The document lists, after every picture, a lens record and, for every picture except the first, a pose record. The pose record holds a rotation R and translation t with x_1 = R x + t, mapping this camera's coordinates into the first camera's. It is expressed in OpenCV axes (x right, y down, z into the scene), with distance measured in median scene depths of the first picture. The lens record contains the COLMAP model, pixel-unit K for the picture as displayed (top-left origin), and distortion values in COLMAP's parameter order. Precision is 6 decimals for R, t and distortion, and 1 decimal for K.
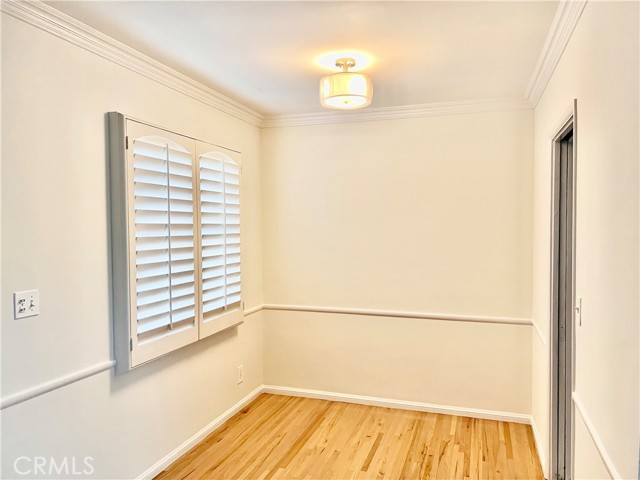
lens RADIAL K [[479.7, 0, 319.8], [0, 479.7, 238.2], [0, 0, 1]] dist [0.011847, -0.006383]
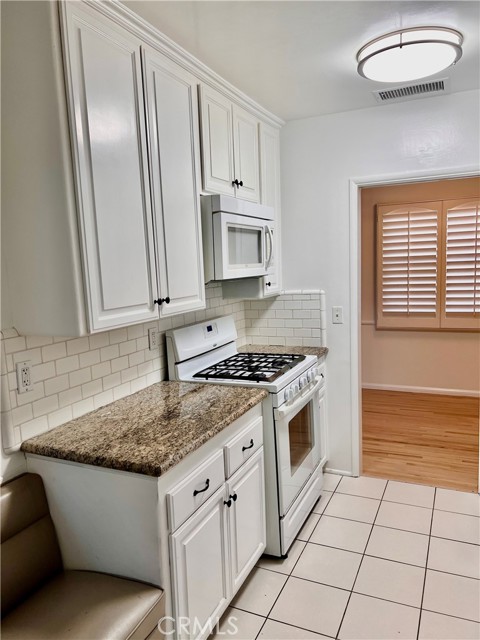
lens RADIAL K [[479.7, 0, 240.1], [0, 479.7, 320.6], [0, 0, 1]] dist [0.011847, -0.006383]
pose [[-0.102959, 0.138491, -0.984997, 1.417725], [0.004275, 0.990312, 0.138791, -0.040668], [0.994676, 0.010079, -0.102553, 0.501393]]
